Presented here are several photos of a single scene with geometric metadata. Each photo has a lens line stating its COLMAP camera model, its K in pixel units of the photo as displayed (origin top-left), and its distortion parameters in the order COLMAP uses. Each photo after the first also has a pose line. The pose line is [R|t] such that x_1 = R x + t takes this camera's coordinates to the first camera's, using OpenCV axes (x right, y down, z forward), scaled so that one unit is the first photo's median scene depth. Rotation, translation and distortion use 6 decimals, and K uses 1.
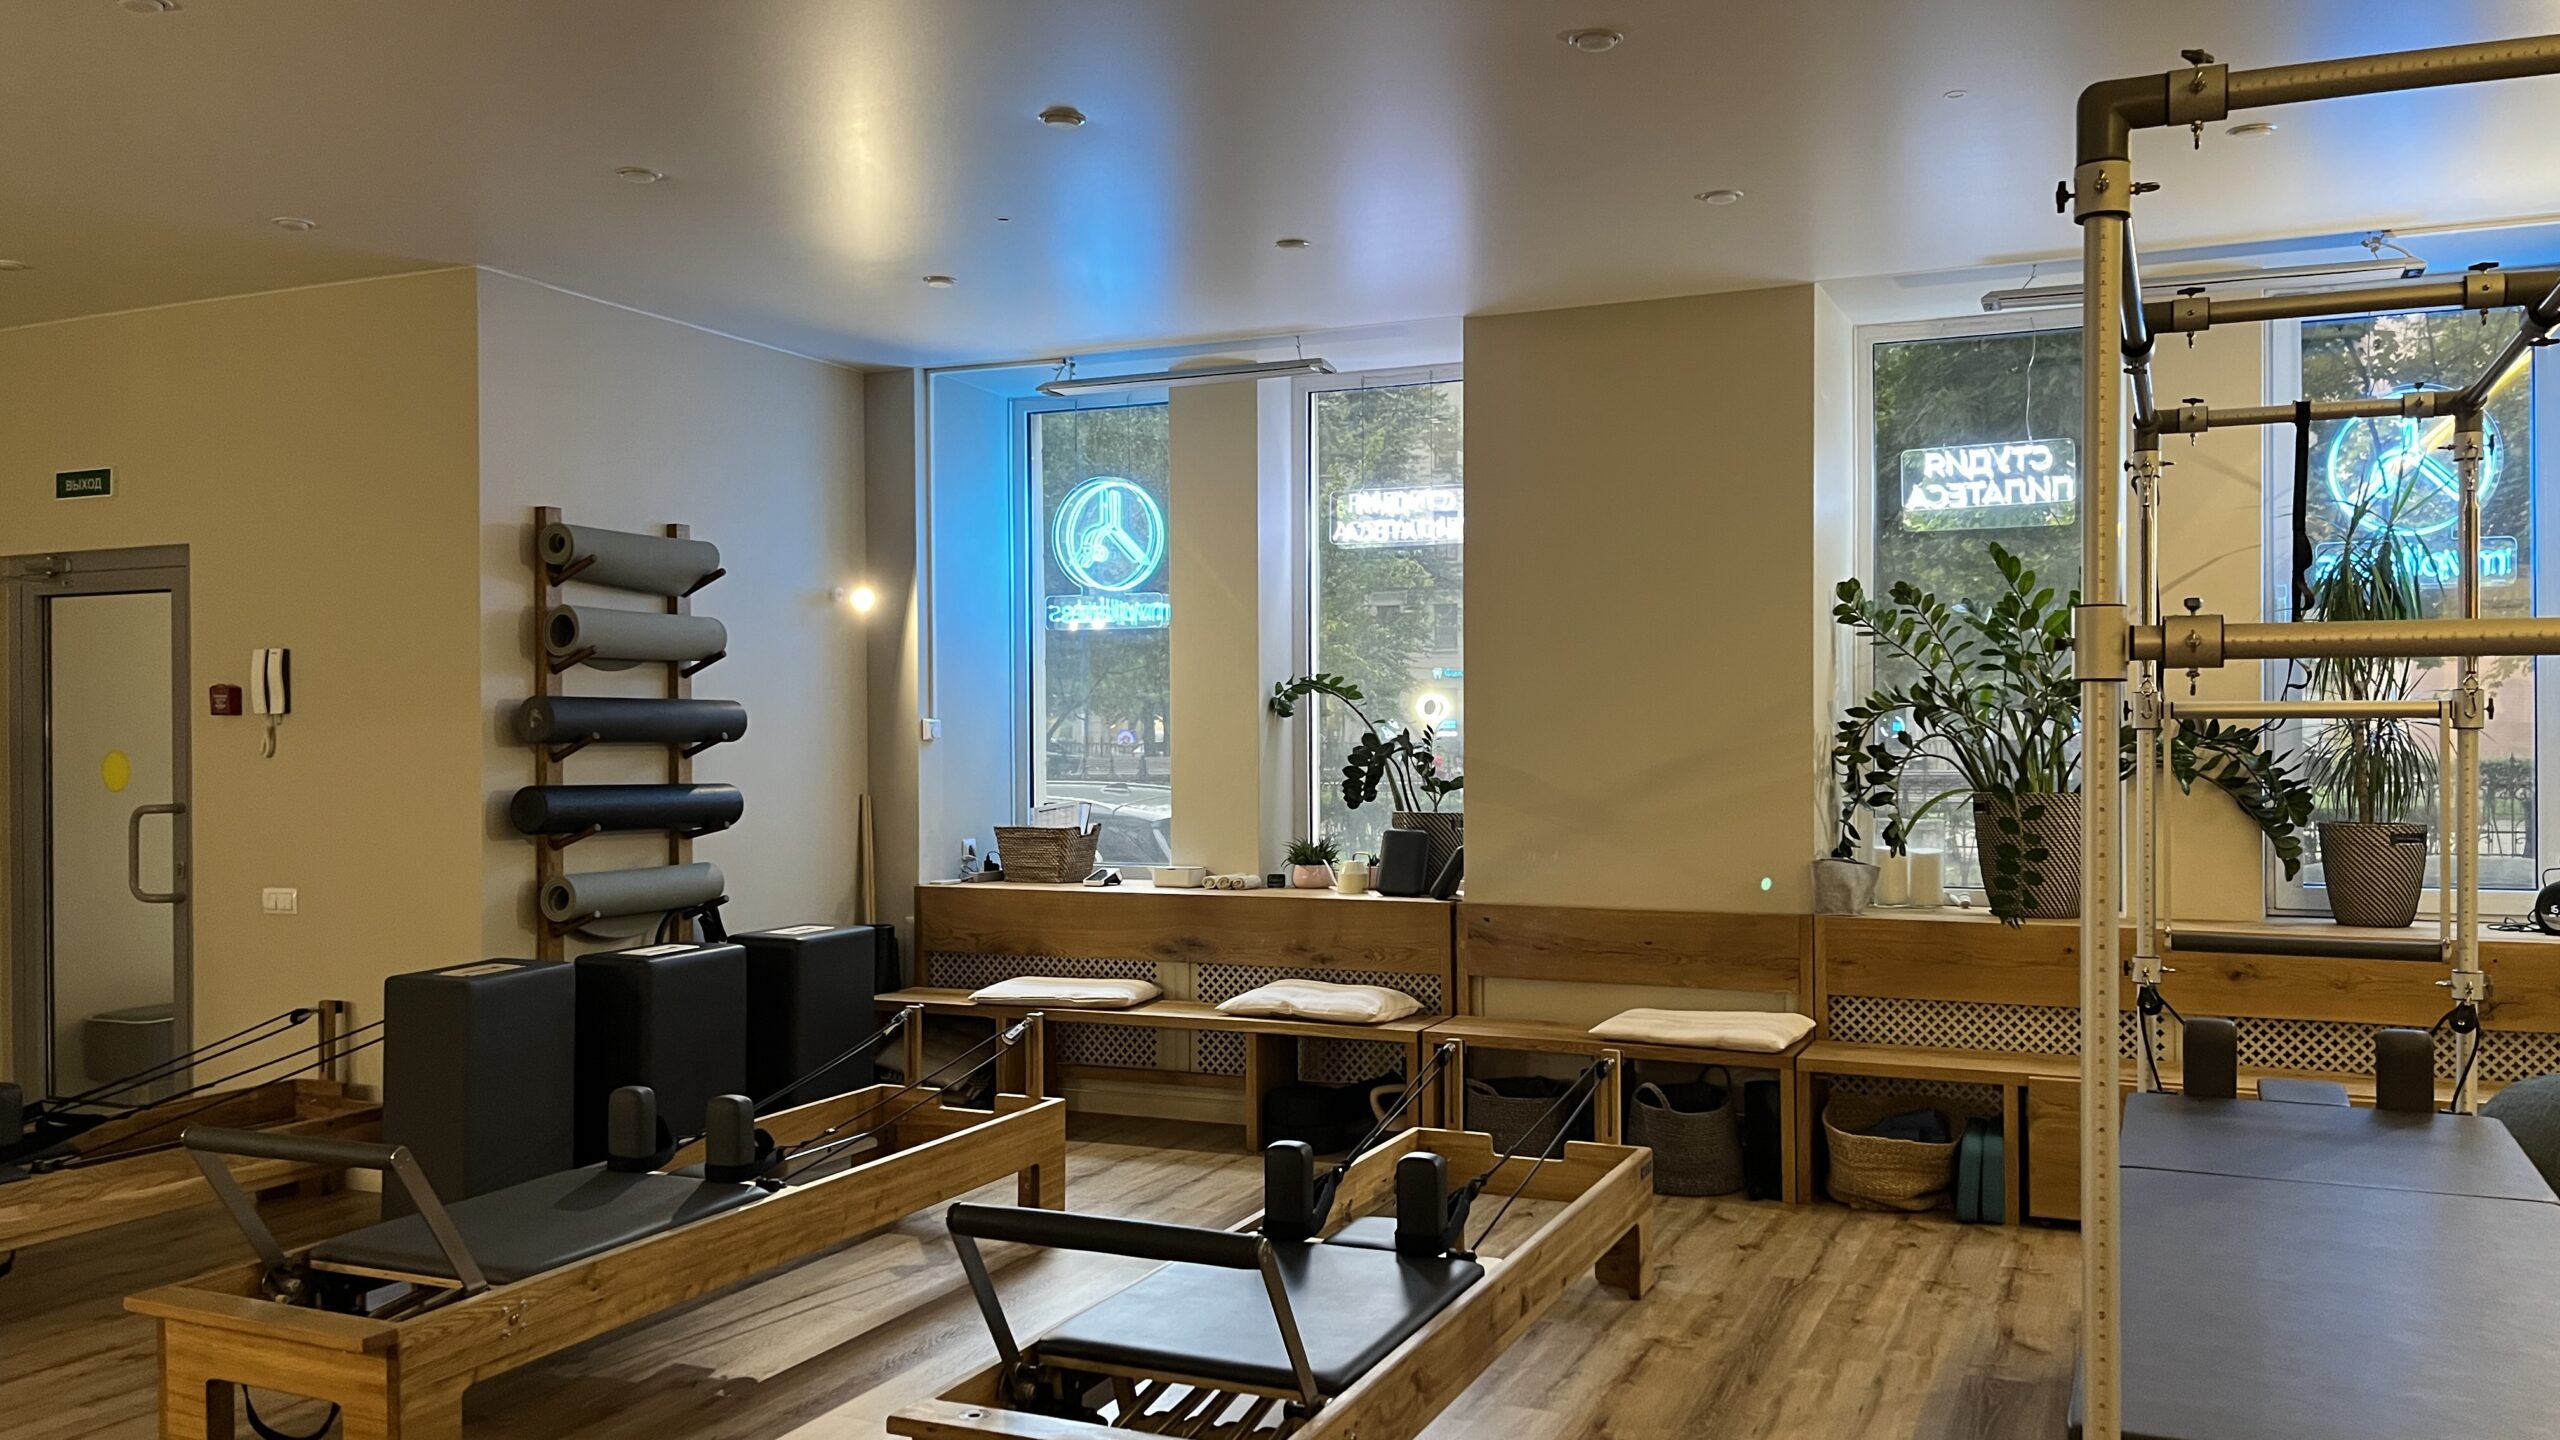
lens RADIAL K [[1929.2, 0, 1302.6], [0, 1929.2, 735.4], [0, 0, 1]] dist [0.064778, -0.074771]
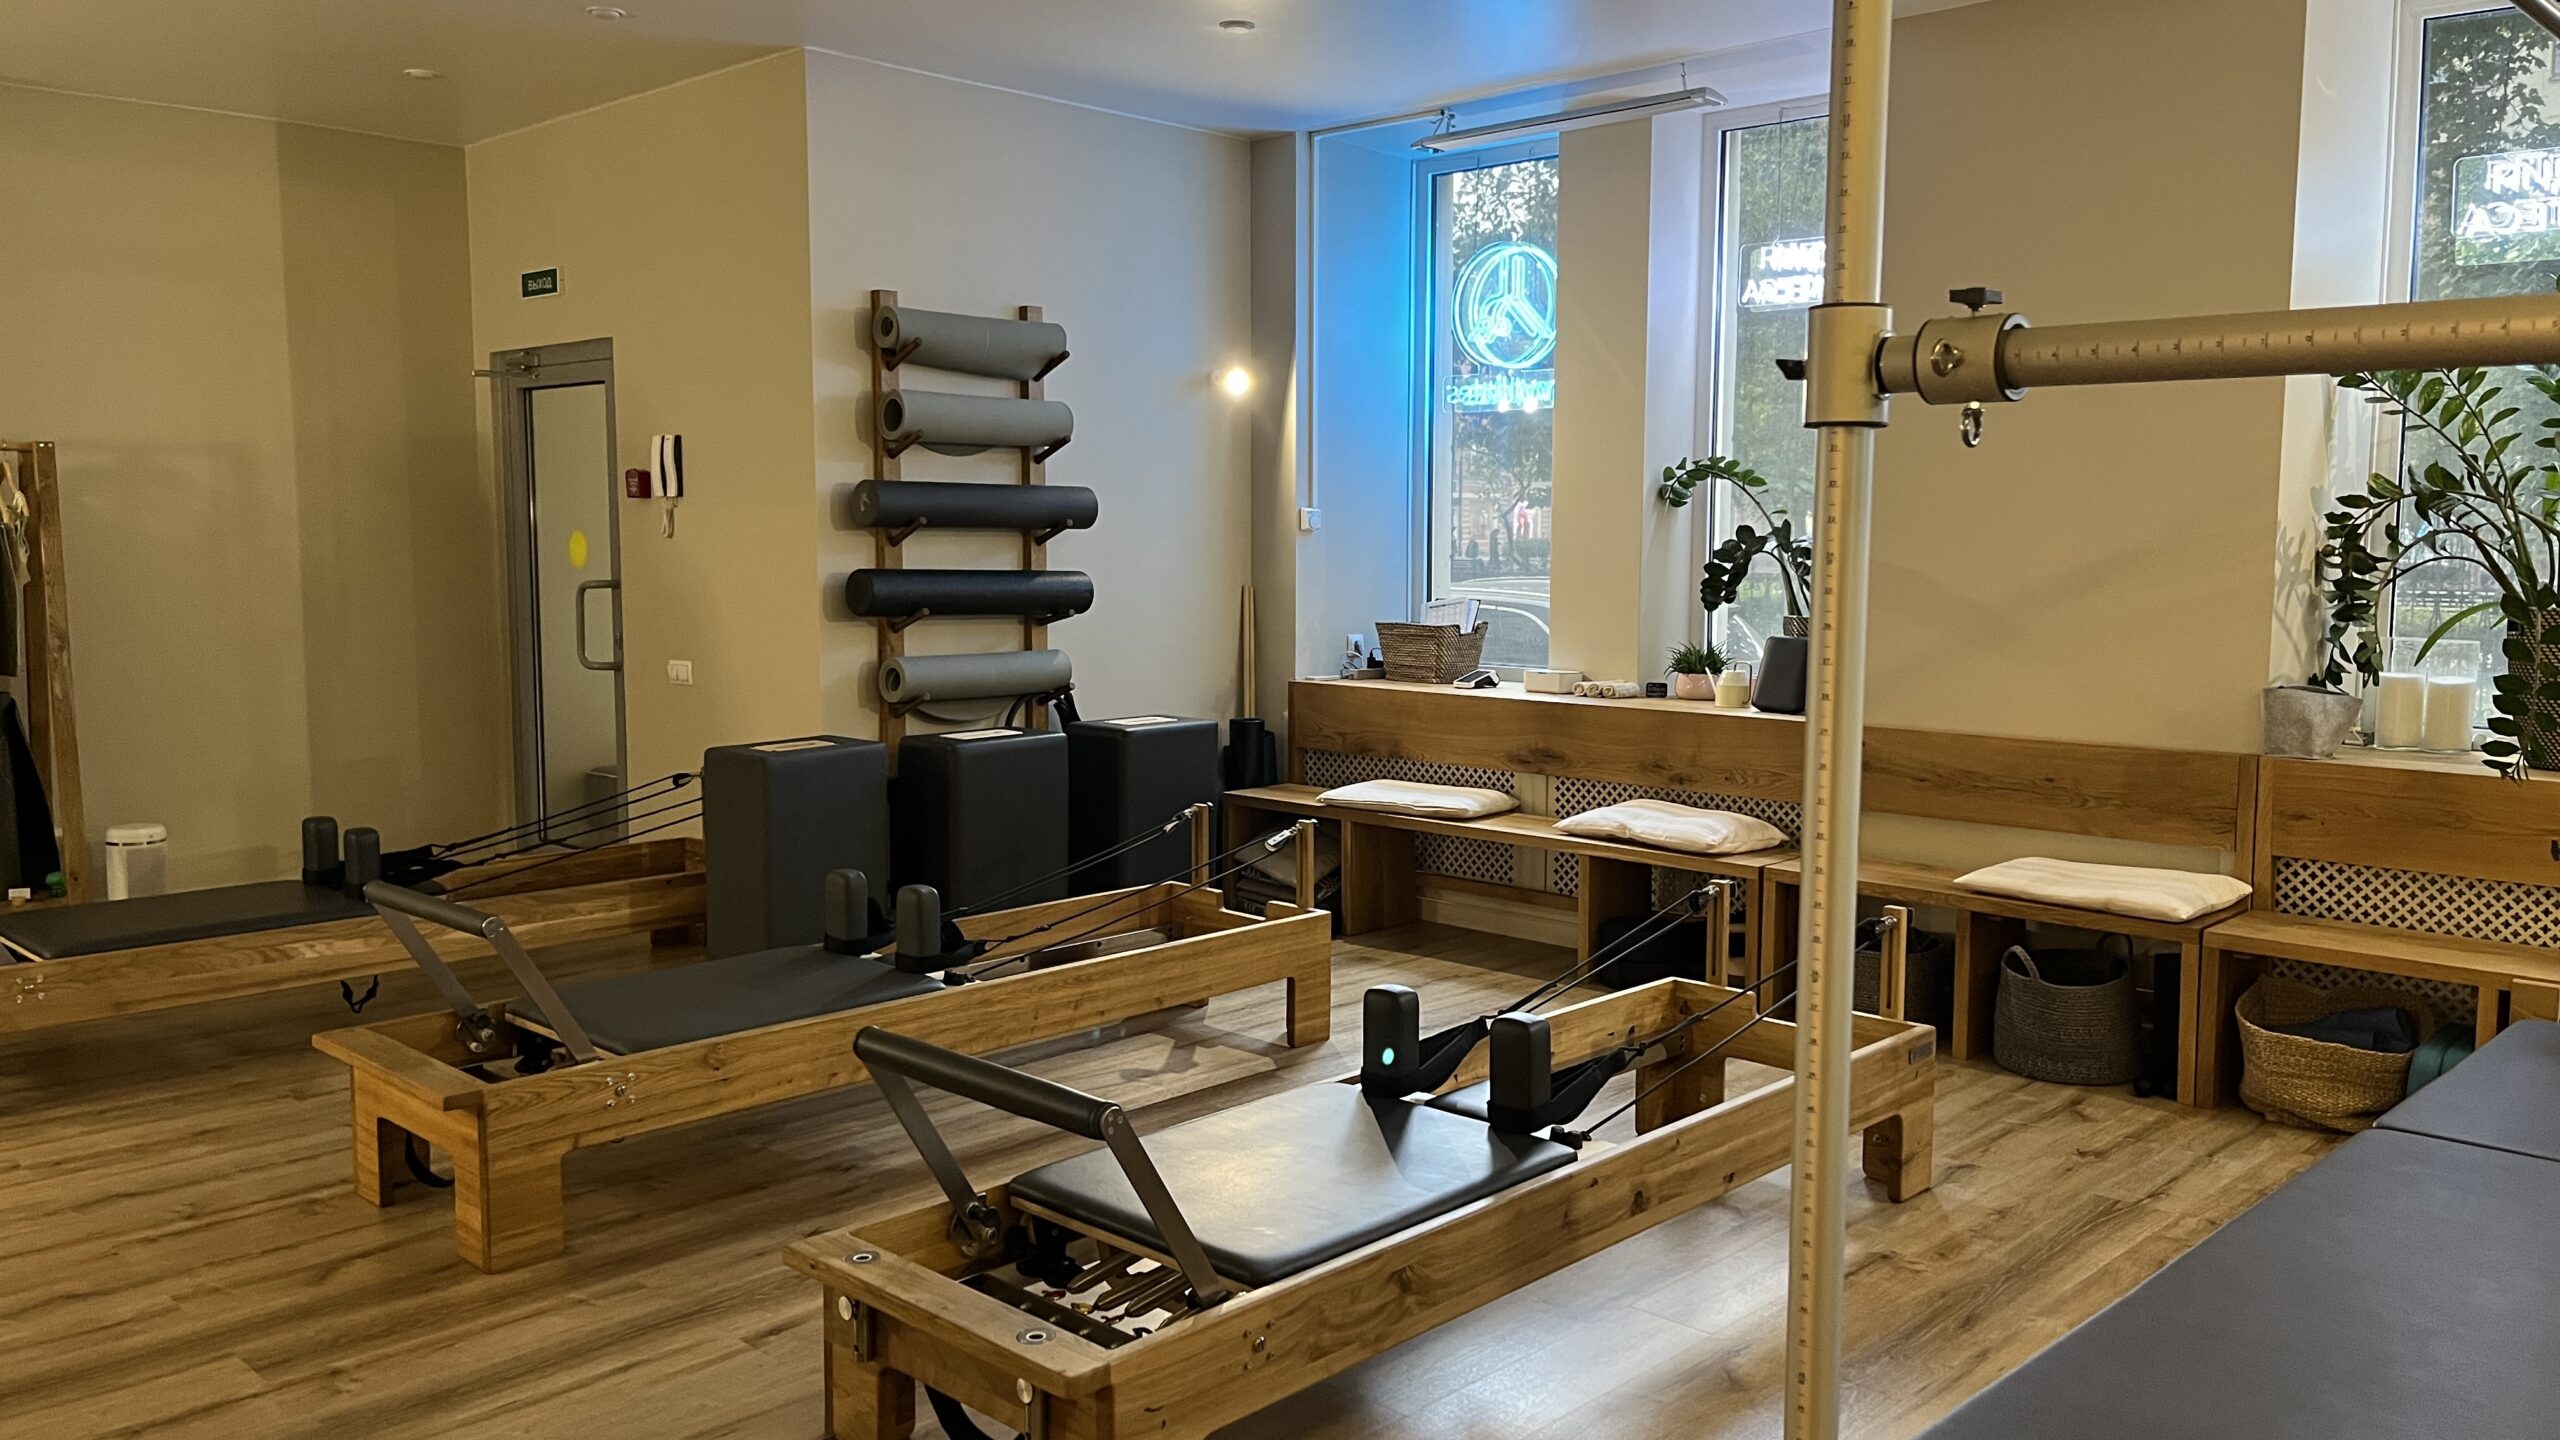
lens RADIAL K [[1929.2, 0, 1305.9], [0, 1929.2, 720.3], [0, 0, 1]] dist [0.064778, -0.074771]
pose [[0.941488, 0.042162, -0.334399, 0.161284], [-0.009401, 0.995044, 0.098991, 0.002056], [0.336915, -0.090055, 0.937218, 0.115299]]
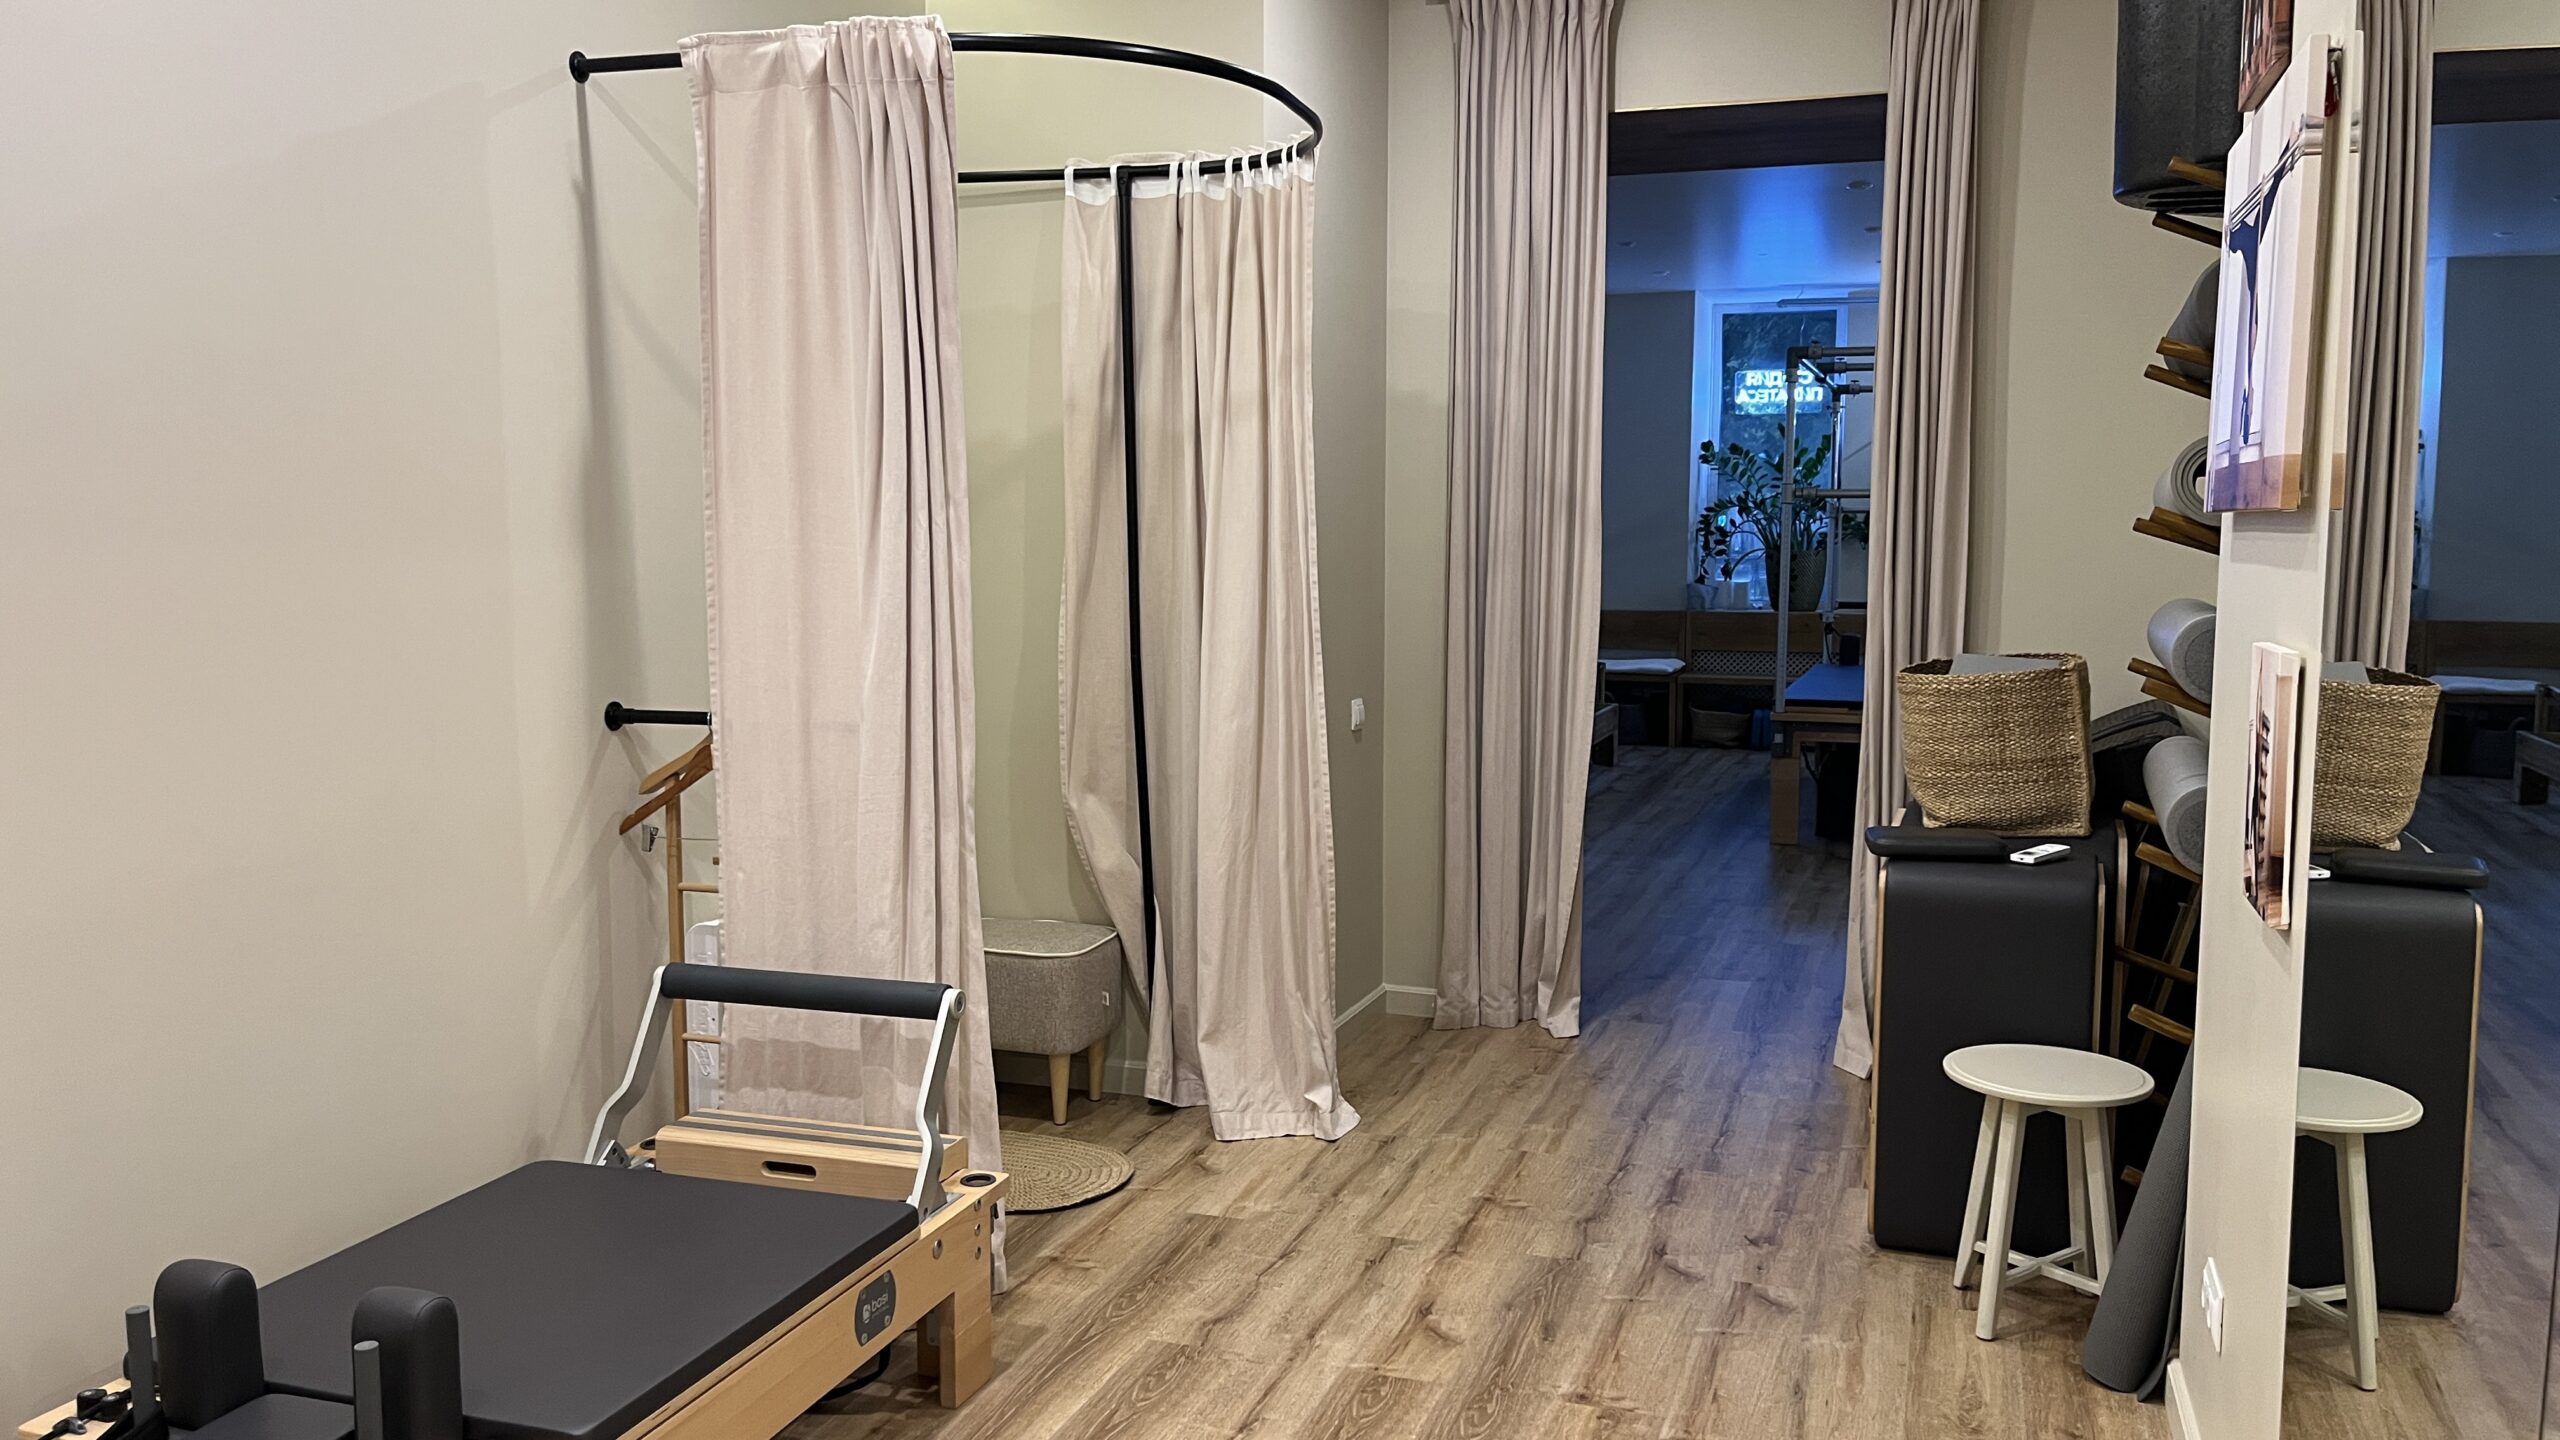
lens RADIAL K [[1929.2, 0, 1285.3], [0, 1929.2, 728.4], [0, 0, 1]] dist [0.064778, -0.074771]
pose [[0.996804, -0.001540, 0.079865, -0.312474], [-0.006554, 0.994865, 0.100996, 0.013881], [-0.079611, -0.101197, 0.991676, -0.974310]]
